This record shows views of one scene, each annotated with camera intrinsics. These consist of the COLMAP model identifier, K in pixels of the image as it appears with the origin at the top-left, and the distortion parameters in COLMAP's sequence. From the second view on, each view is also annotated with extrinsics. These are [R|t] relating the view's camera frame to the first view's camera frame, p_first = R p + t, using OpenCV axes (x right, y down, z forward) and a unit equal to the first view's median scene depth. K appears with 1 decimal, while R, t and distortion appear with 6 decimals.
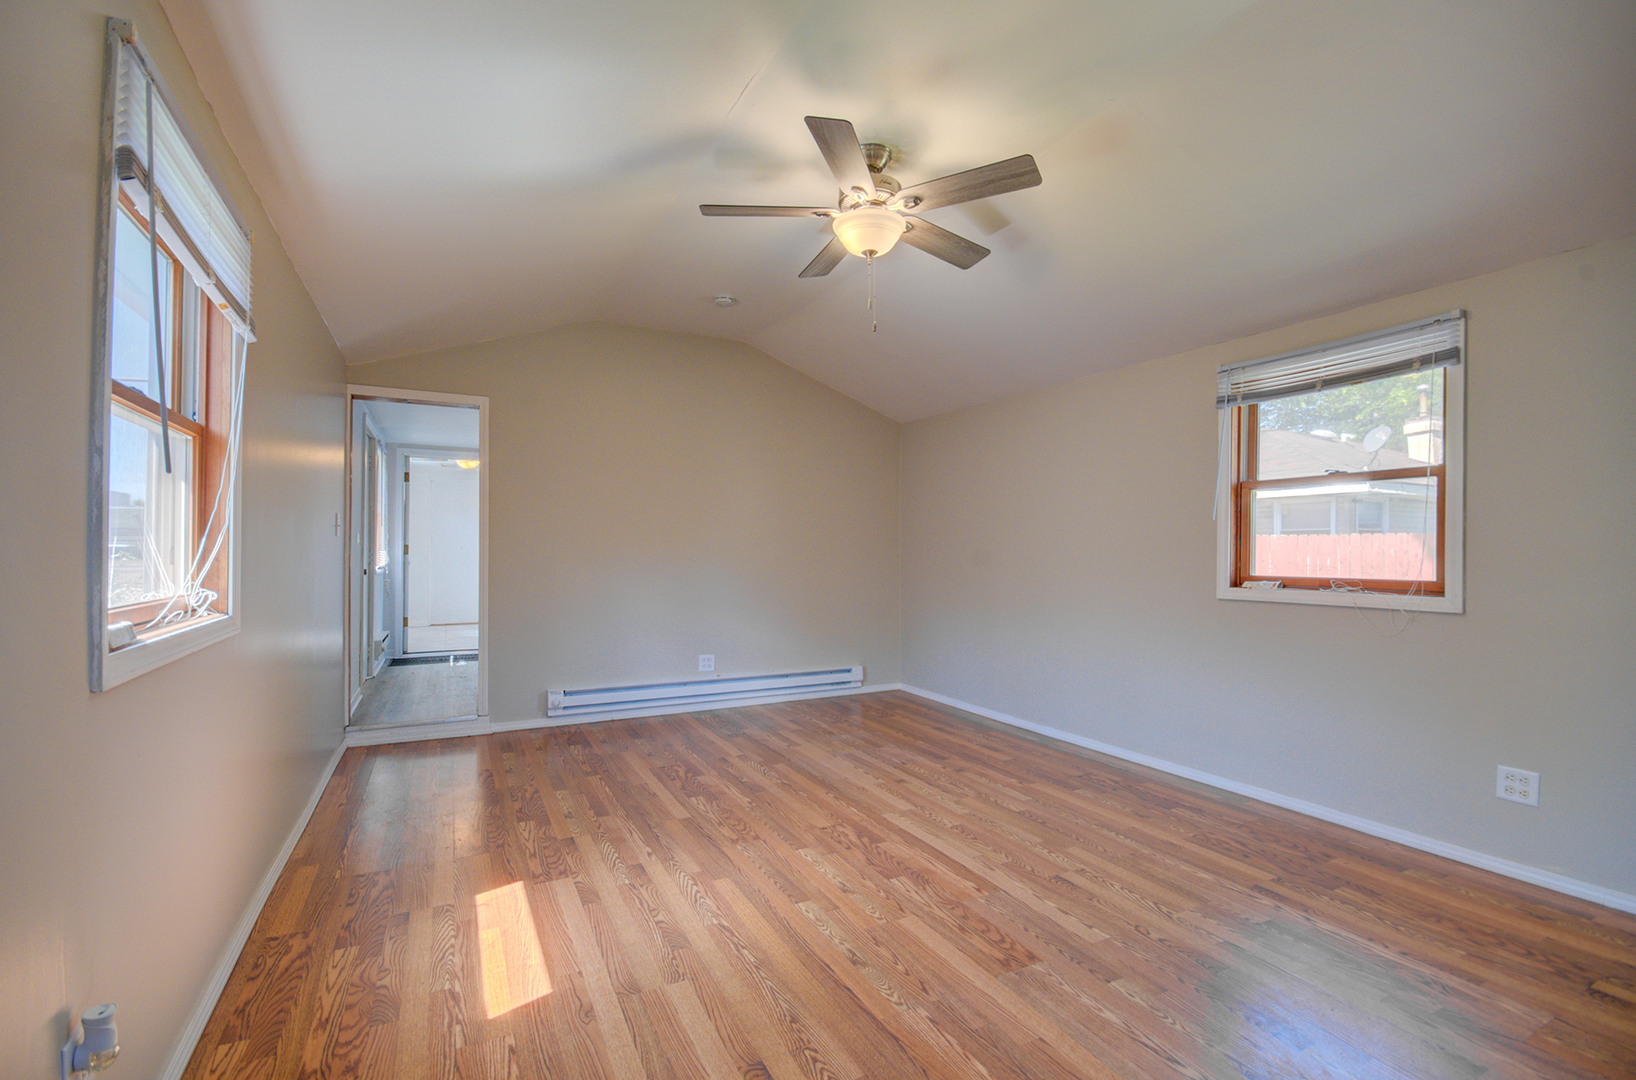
lens RADIAL K [[726.5, 0, 819.9], [0, 726.5, 554.2], [0, 0, 1]] dist [-0.000650, -0.000588]
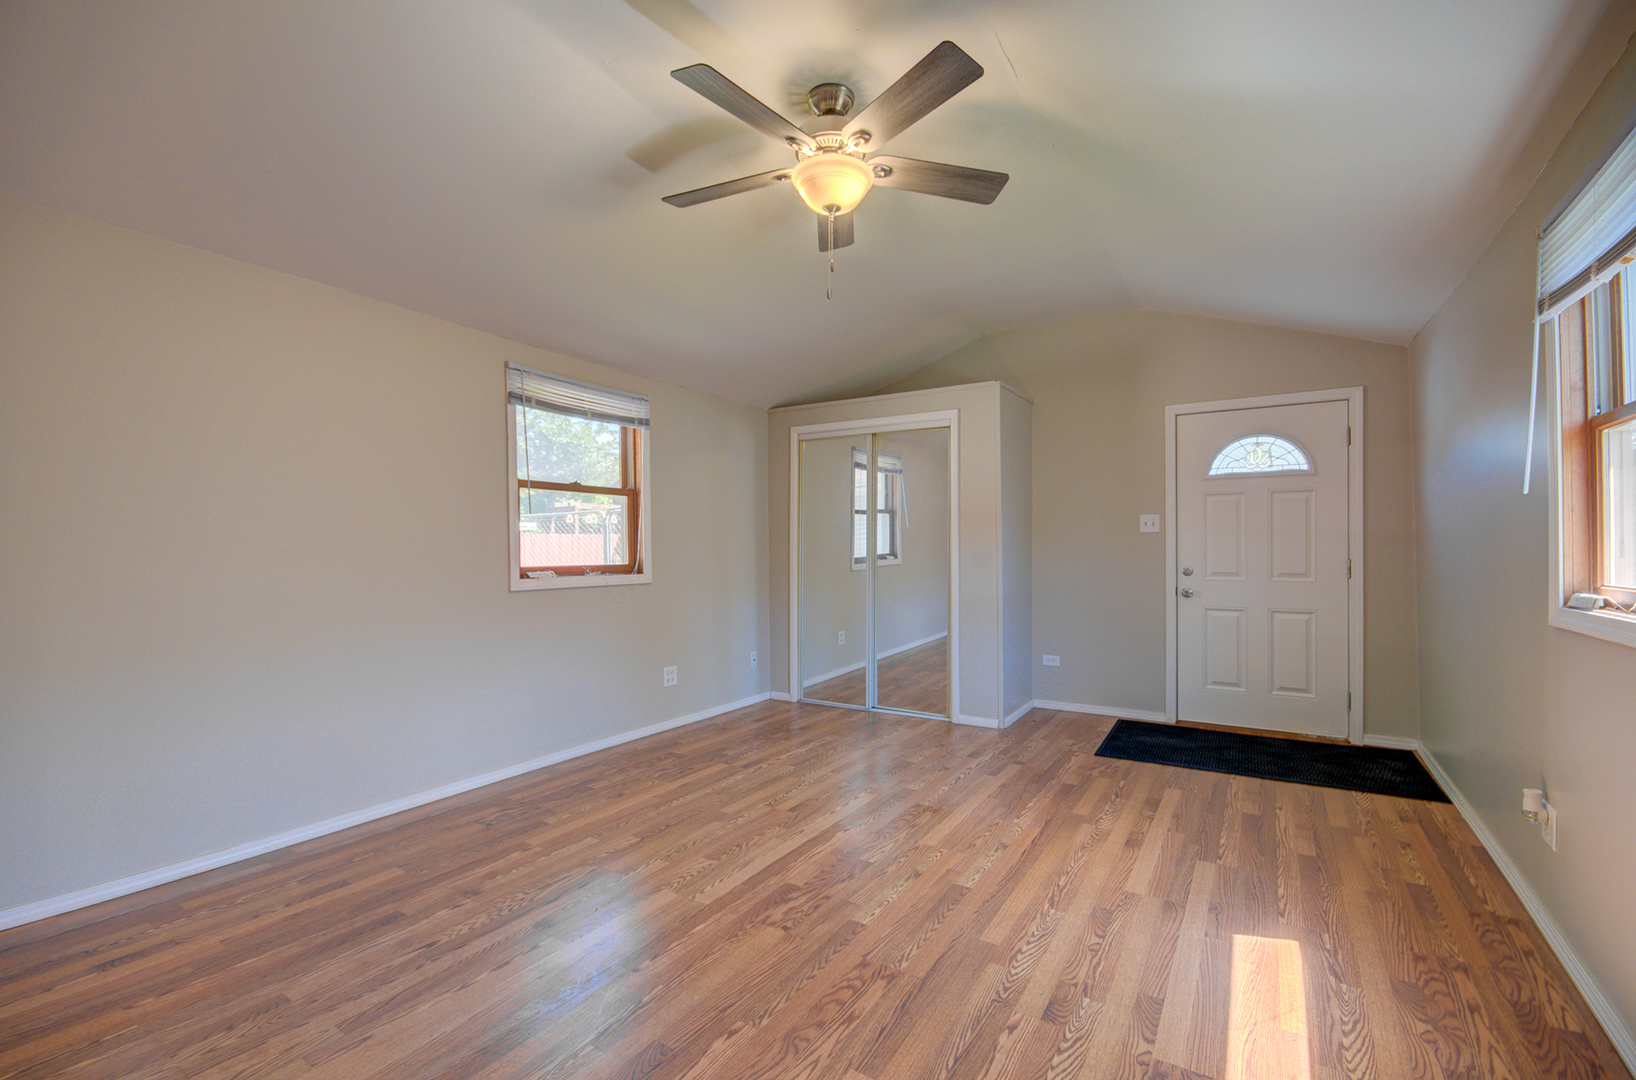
lens RADIAL K [[707.9, 0, 818.8], [0, 707.9, 550.6], [0, 0, 1]] dist [0.009686, -0.012625]
pose [[-0.509863, -0.004214, 0.860245, -0.685477], [0.002590, 0.999976, 0.006434, -0.002446], [-0.860252, 0.005509, -0.509840, 1.479355]]
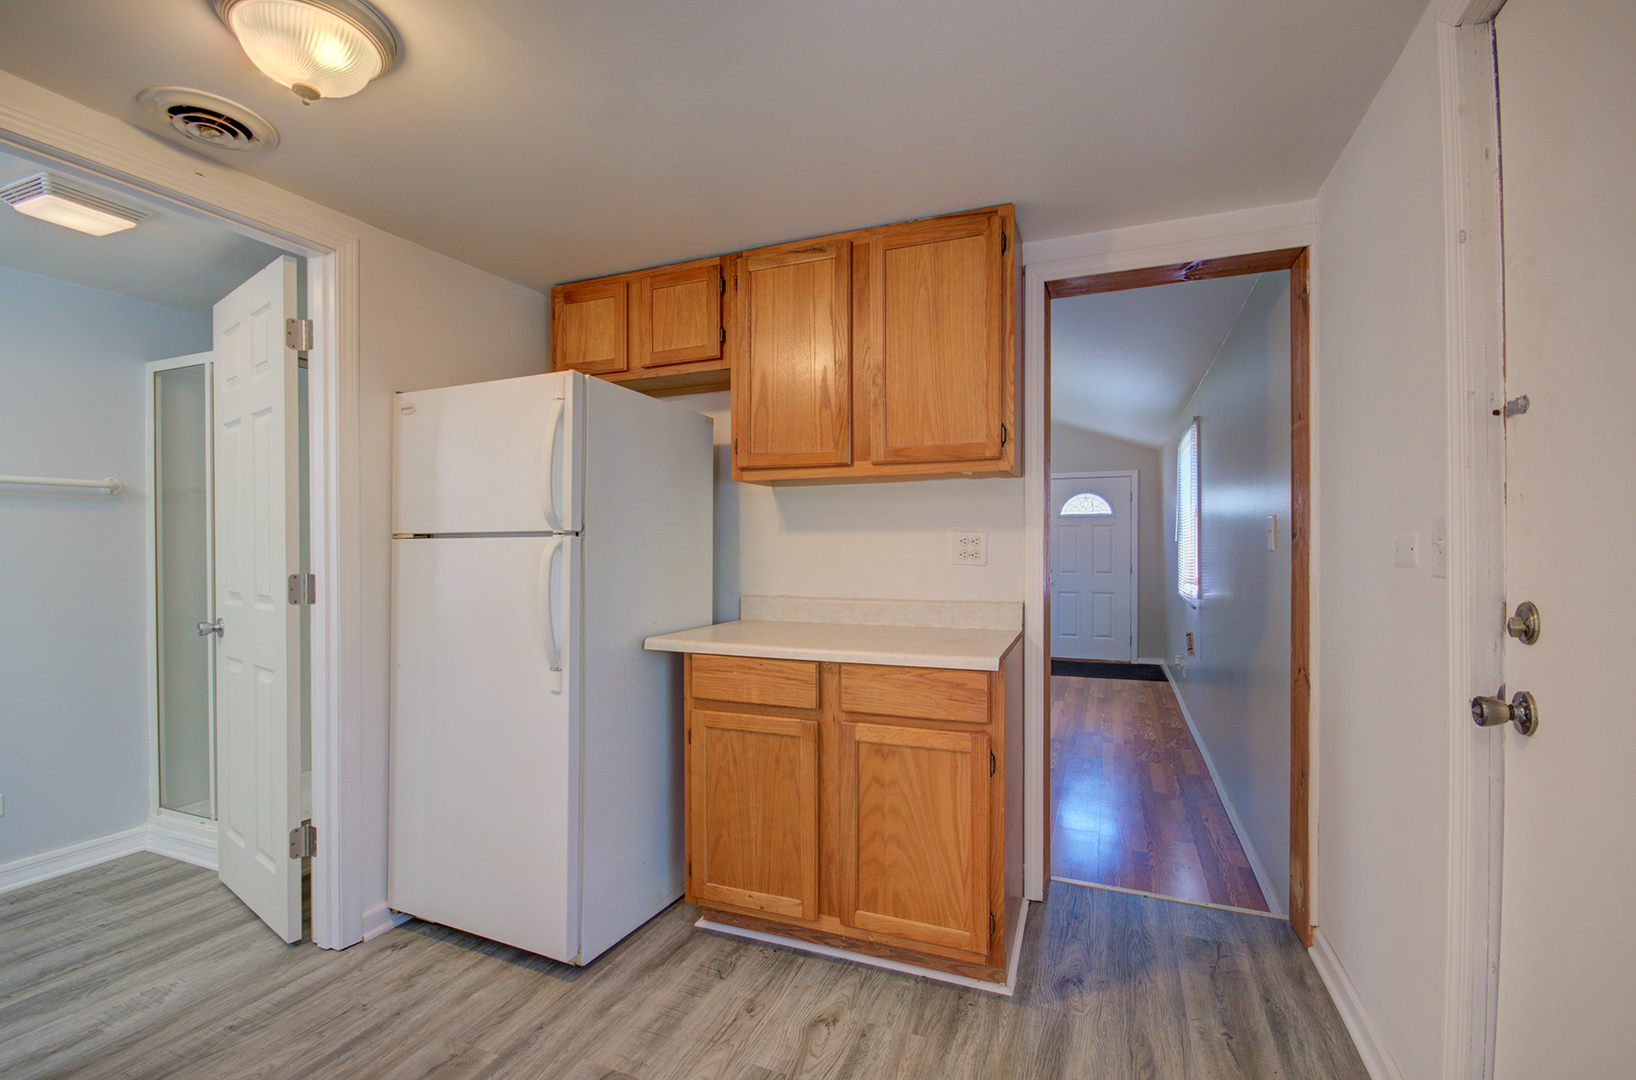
lens RADIAL K [[707.9, 0, 818.8], [0, 707.9, 550.6], [0, 0, 1]] dist [0.009686, -0.012625]
pose [[-0.655506, -0.012990, 0.755079, -1.285528], [-0.007444, 0.999915, 0.010740, -0.042116], [-0.755154, 0.001419, -0.655546, 2.530204]]
